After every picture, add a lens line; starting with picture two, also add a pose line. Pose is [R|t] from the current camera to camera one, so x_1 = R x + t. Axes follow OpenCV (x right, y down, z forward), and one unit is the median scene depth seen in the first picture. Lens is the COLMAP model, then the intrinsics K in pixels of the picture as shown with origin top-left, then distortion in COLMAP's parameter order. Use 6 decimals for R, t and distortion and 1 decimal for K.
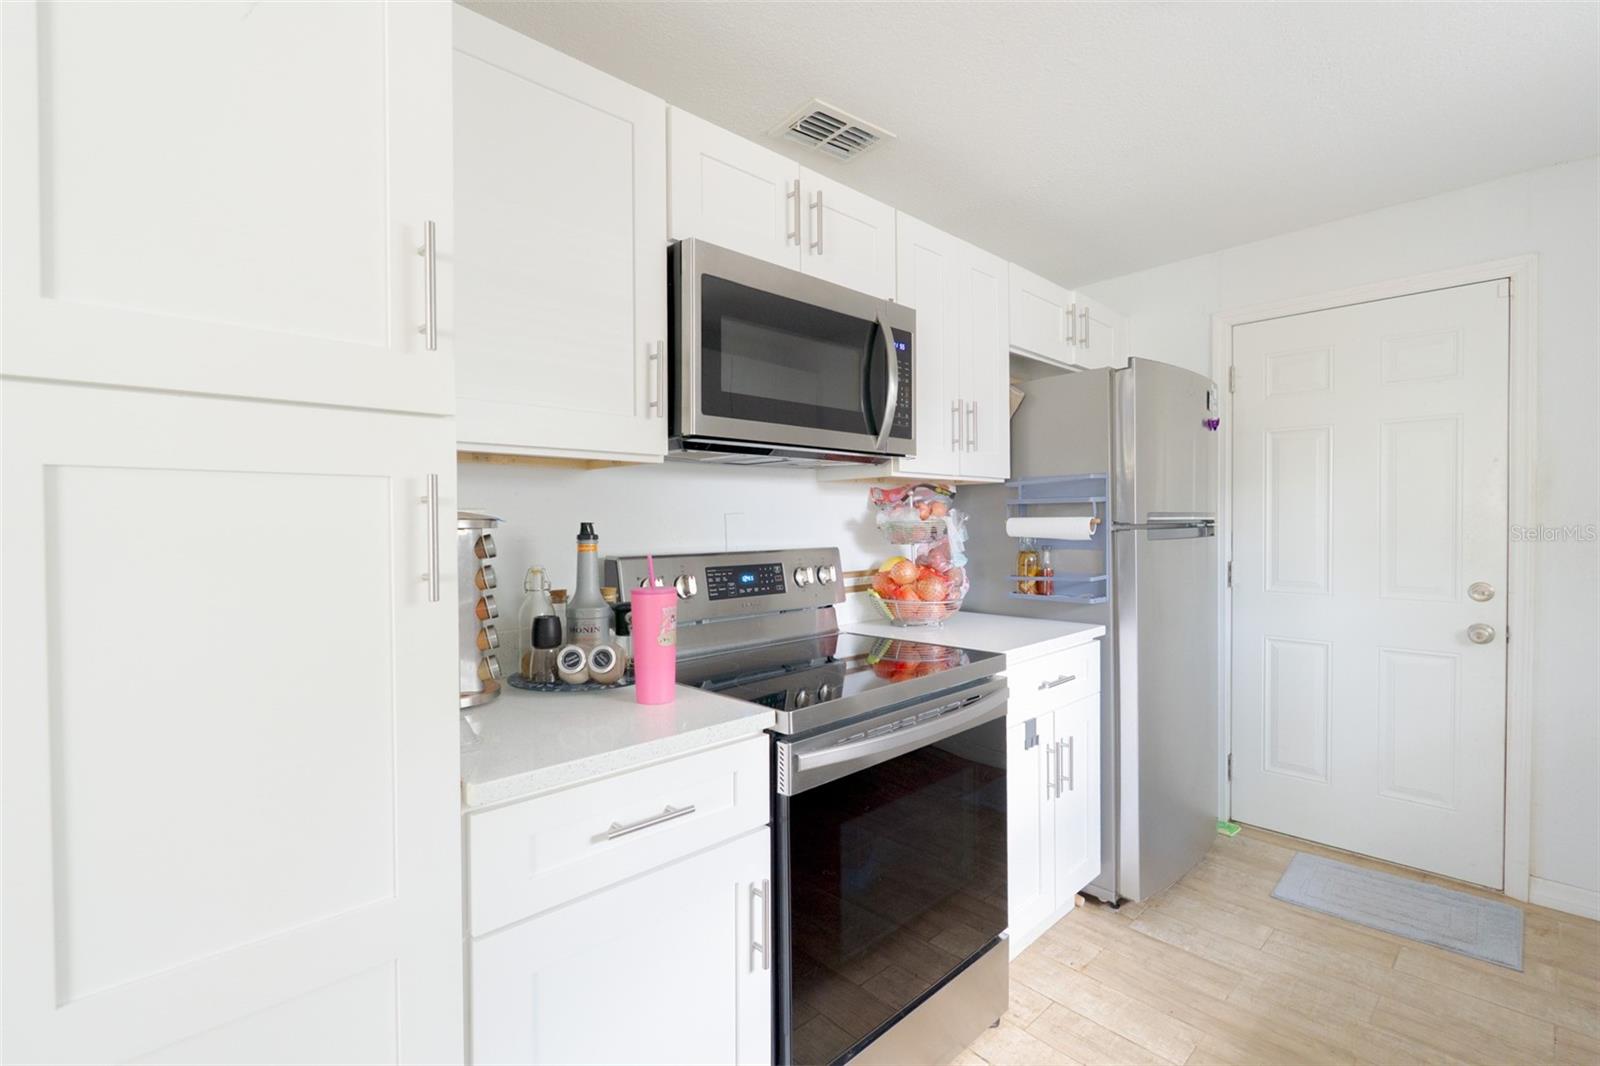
lens RADIAL K [[734.3, 0, 797.7], [0, 734.3, 530.7], [0, 0, 1]] dist [-0.001991, 0.000558]
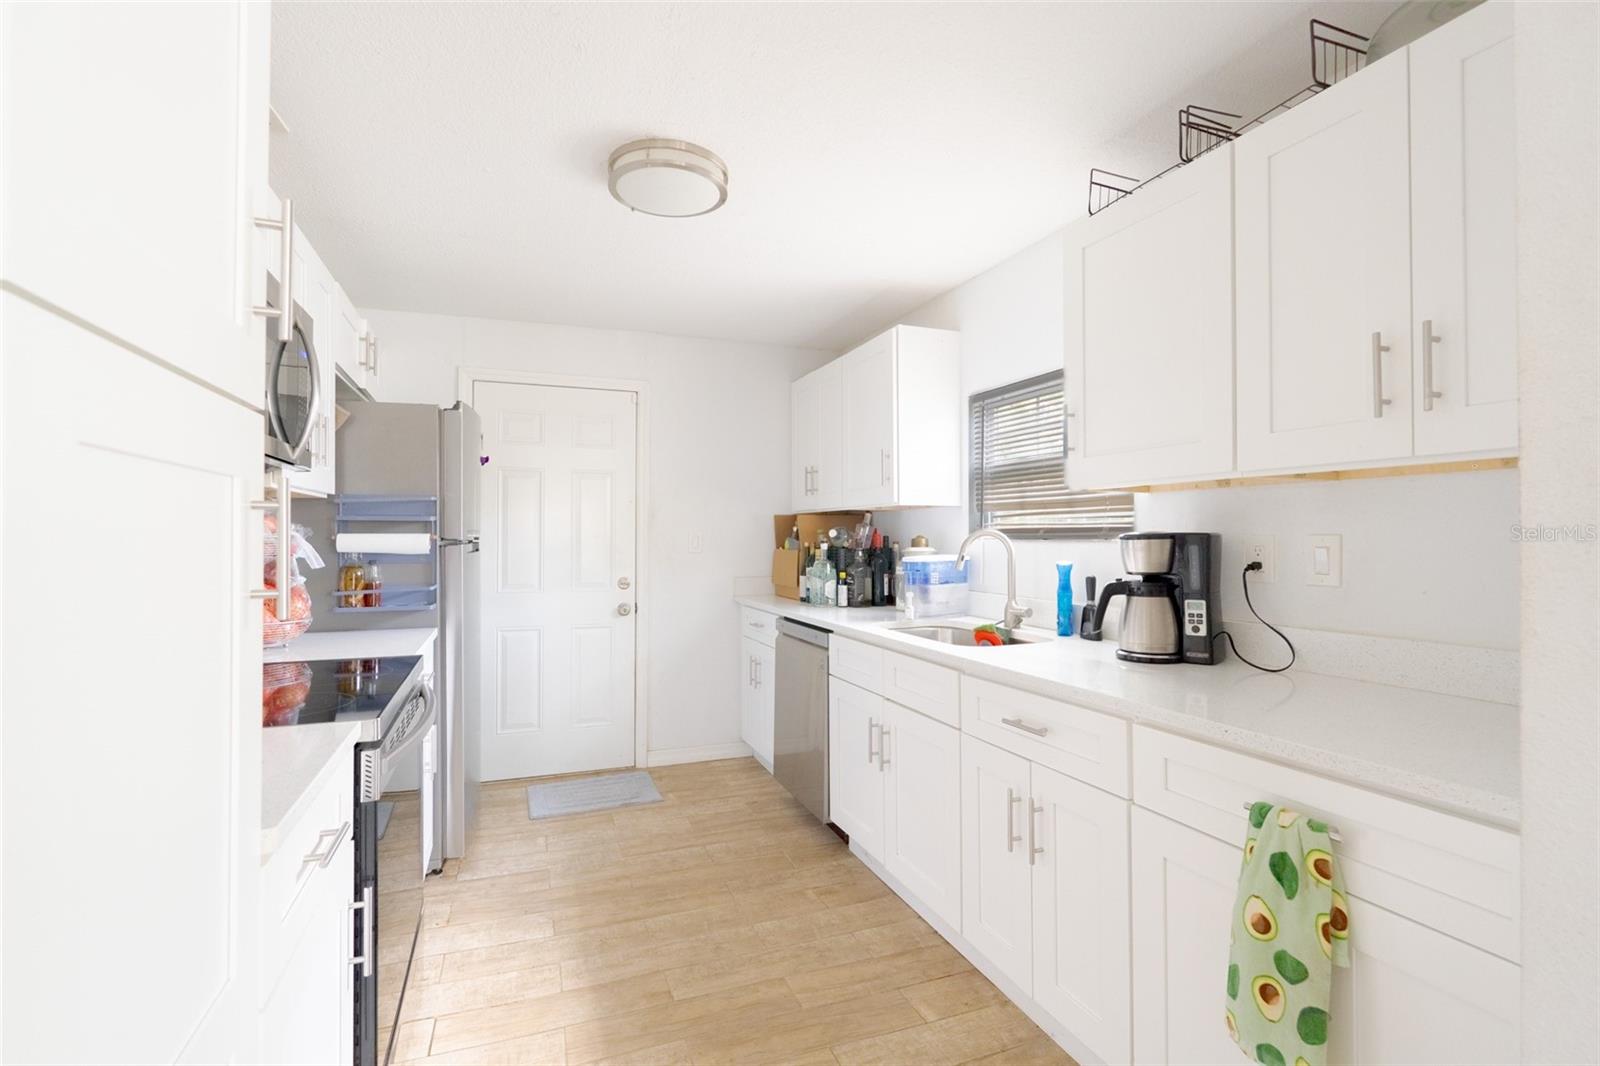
lens RADIAL K [[734.3, 0, 793.5], [0, 734.3, 532.2], [0, 0, 1]] dist [-0.001991, 0.000558]
pose [[0.391869, 0.013474, 0.919922, -0.421851], [0.008826, 0.999792, -0.018403, 0.005186], [-0.919979, 0.015331, 0.391668, 0.029475]]
